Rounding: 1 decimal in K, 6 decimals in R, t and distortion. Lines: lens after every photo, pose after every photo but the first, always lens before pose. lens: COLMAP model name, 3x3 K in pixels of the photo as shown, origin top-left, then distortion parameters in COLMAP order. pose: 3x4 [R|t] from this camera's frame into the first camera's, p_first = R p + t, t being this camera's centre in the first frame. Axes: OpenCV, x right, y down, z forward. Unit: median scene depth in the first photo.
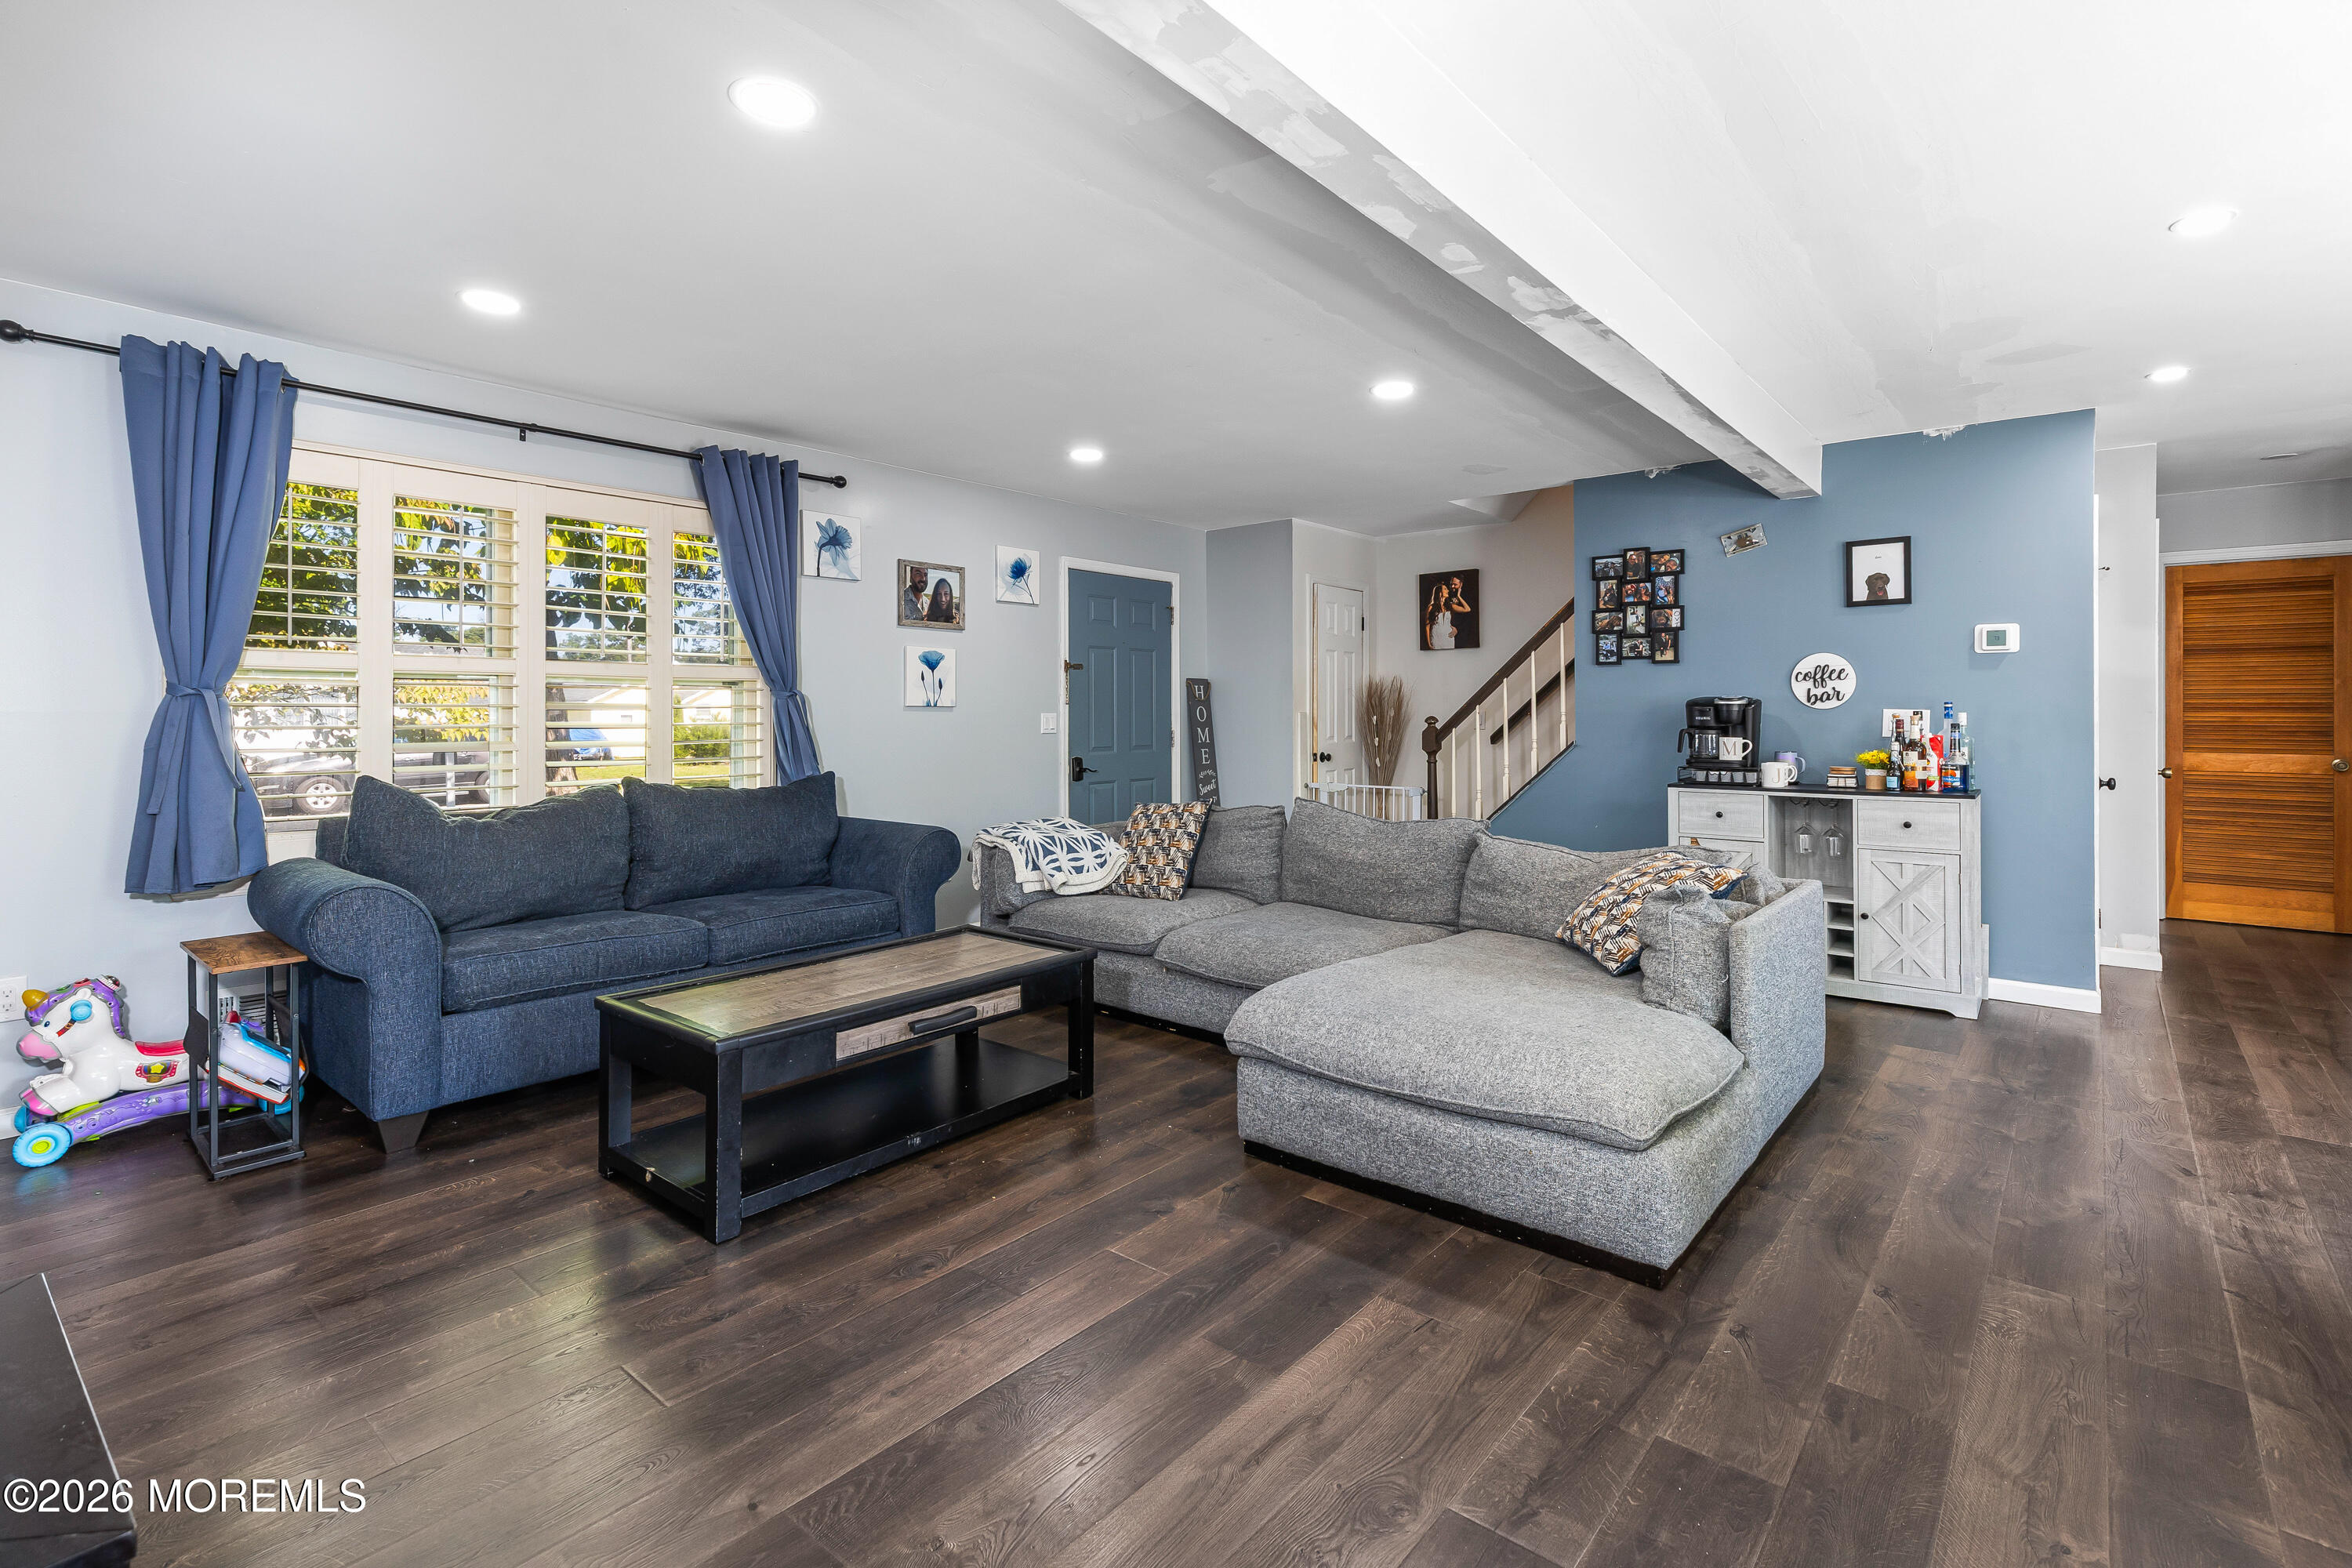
lens RADIAL K [[1085.6, 0, 1195.2], [0, 1085.6, 711.6], [0, 0, 1]] dist [0.001450, -0.000215]
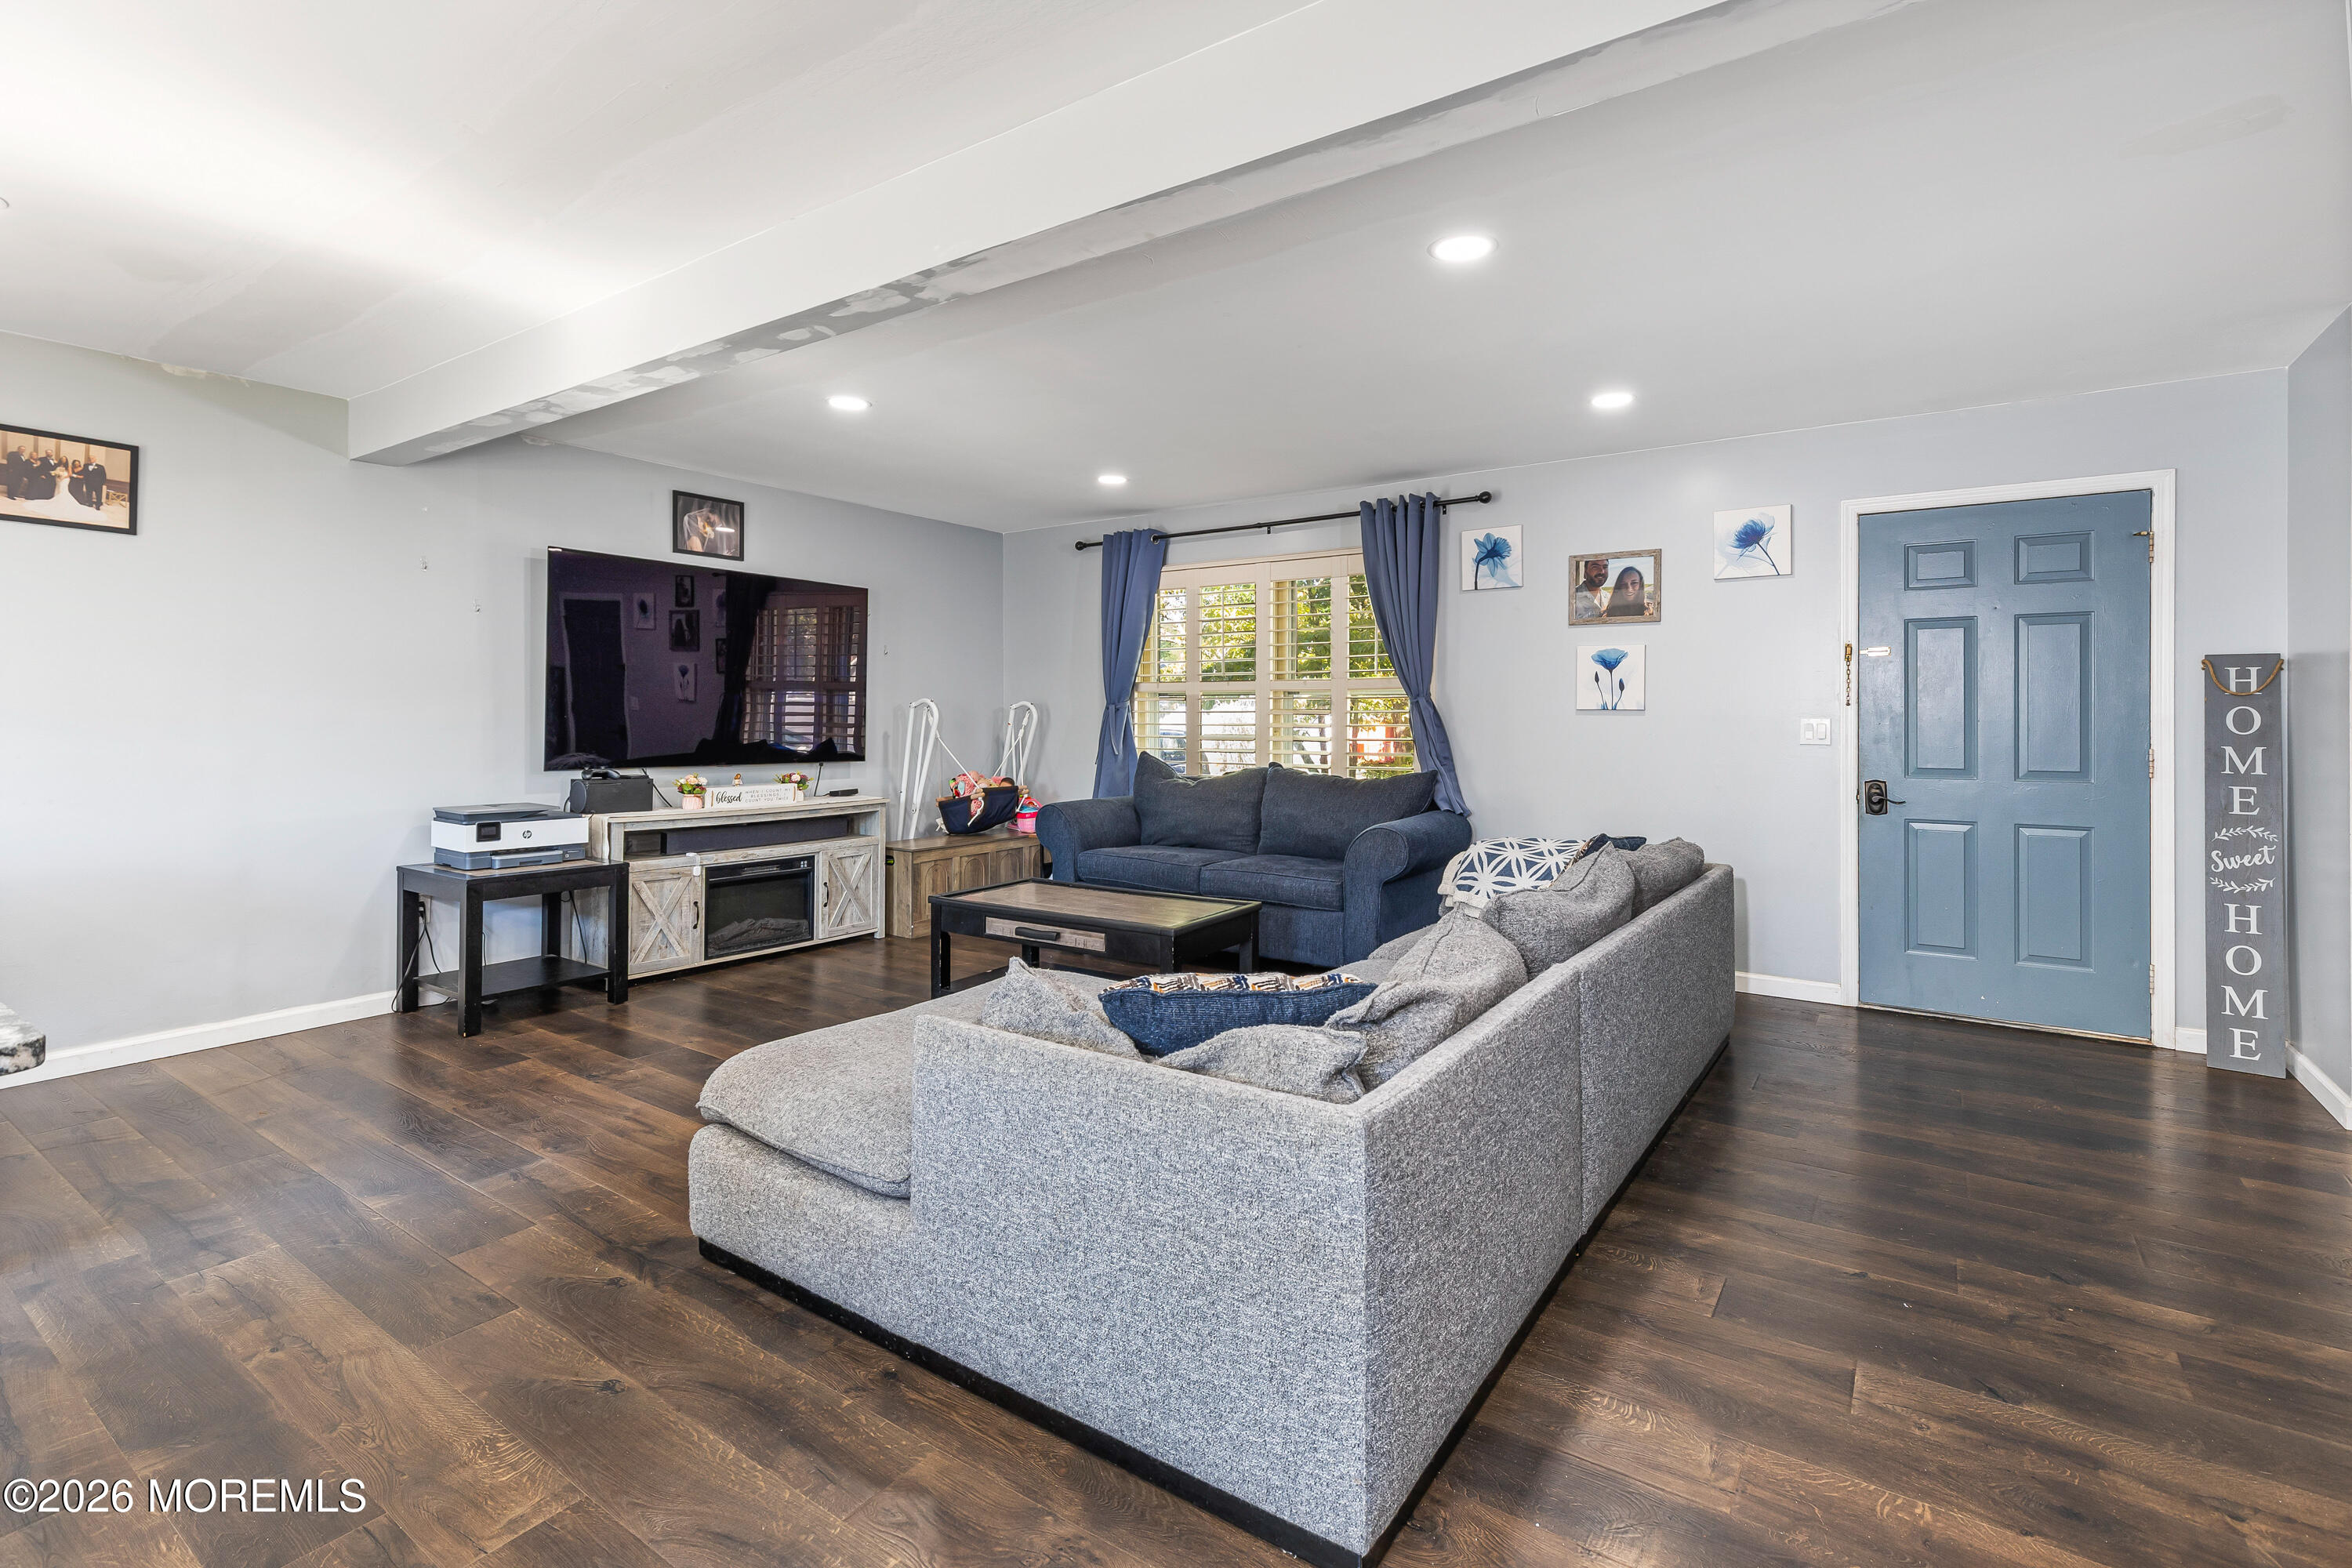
lens RADIAL K [[1085.6, 0, 1195.2], [0, 1085.6, 711.6], [0, 0, 1]] dist [0.001450, -0.000215]
pose [[0.089575, -0.002984, -0.995976, 0.685317], [0.000619, 0.999995, -0.002940, -0.001059], [0.995980, -0.000353, 0.089577, 0.616332]]
